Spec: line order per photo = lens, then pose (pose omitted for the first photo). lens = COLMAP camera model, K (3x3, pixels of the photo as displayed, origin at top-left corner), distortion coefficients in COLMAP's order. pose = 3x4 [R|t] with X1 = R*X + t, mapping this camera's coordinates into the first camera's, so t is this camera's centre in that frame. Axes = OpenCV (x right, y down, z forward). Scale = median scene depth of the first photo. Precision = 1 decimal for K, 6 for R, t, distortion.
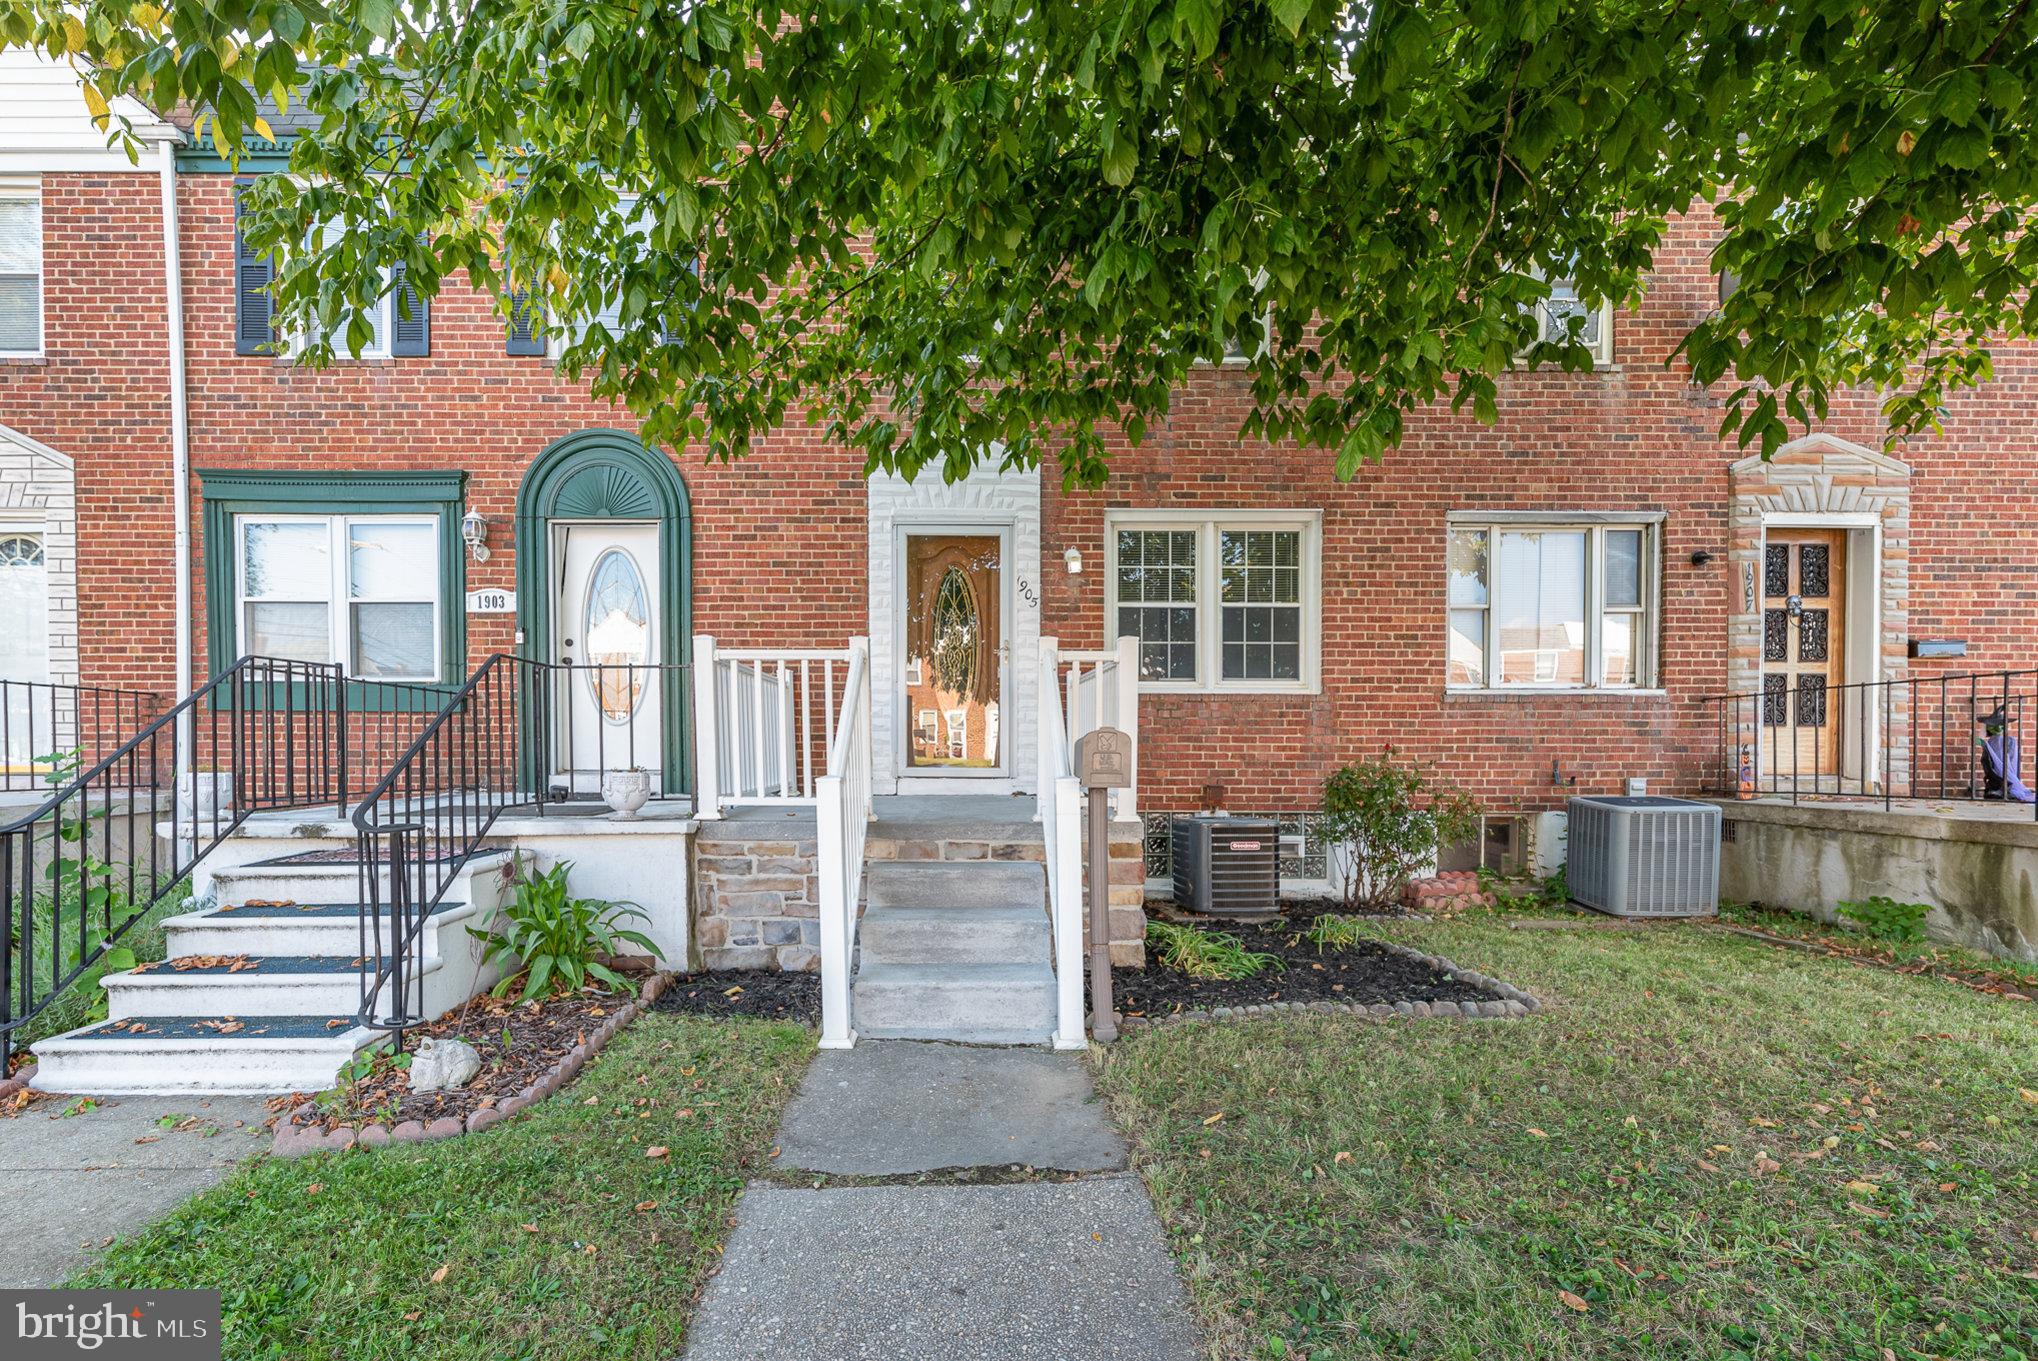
lens RADIAL K [[877.8, 0, 1024.9], [0, 877.8, 763.1], [0, 0, 1]] dist [0.000109, 0.000107]
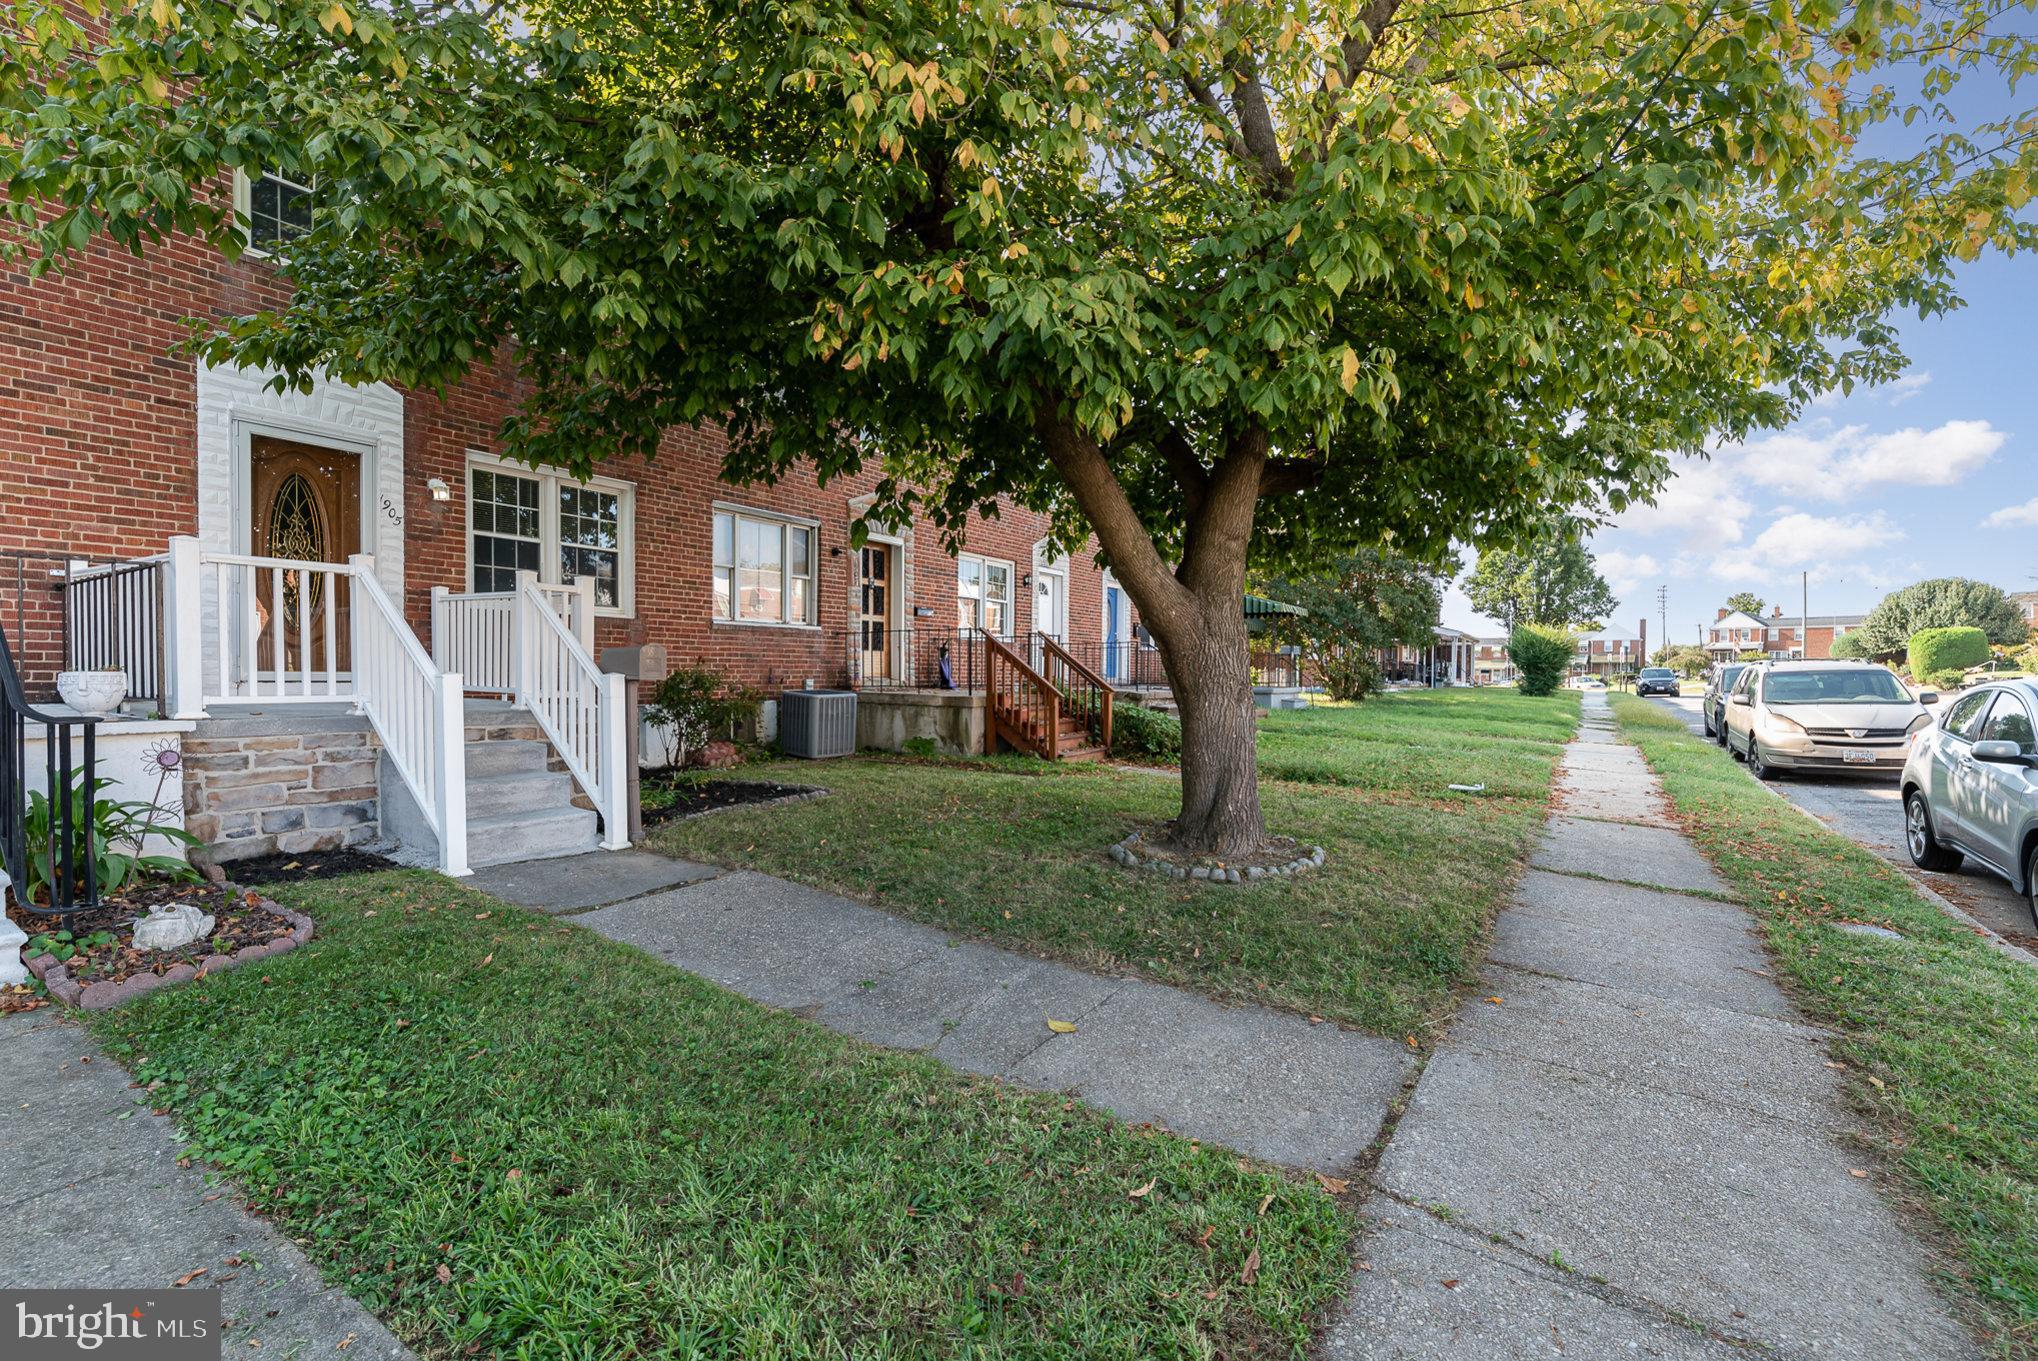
lens RADIAL K [[886.0, 0, 1023.8], [0, 886.0, 661.2], [0, 0, 1]] dist [0.000708, 0.000134]
pose [[0.543477, 0.013331, 0.839319, -0.490171], [0.001320, 0.999859, -0.016735, 0.011190], [-0.839423, 0.010203, 0.543382, -0.254371]]
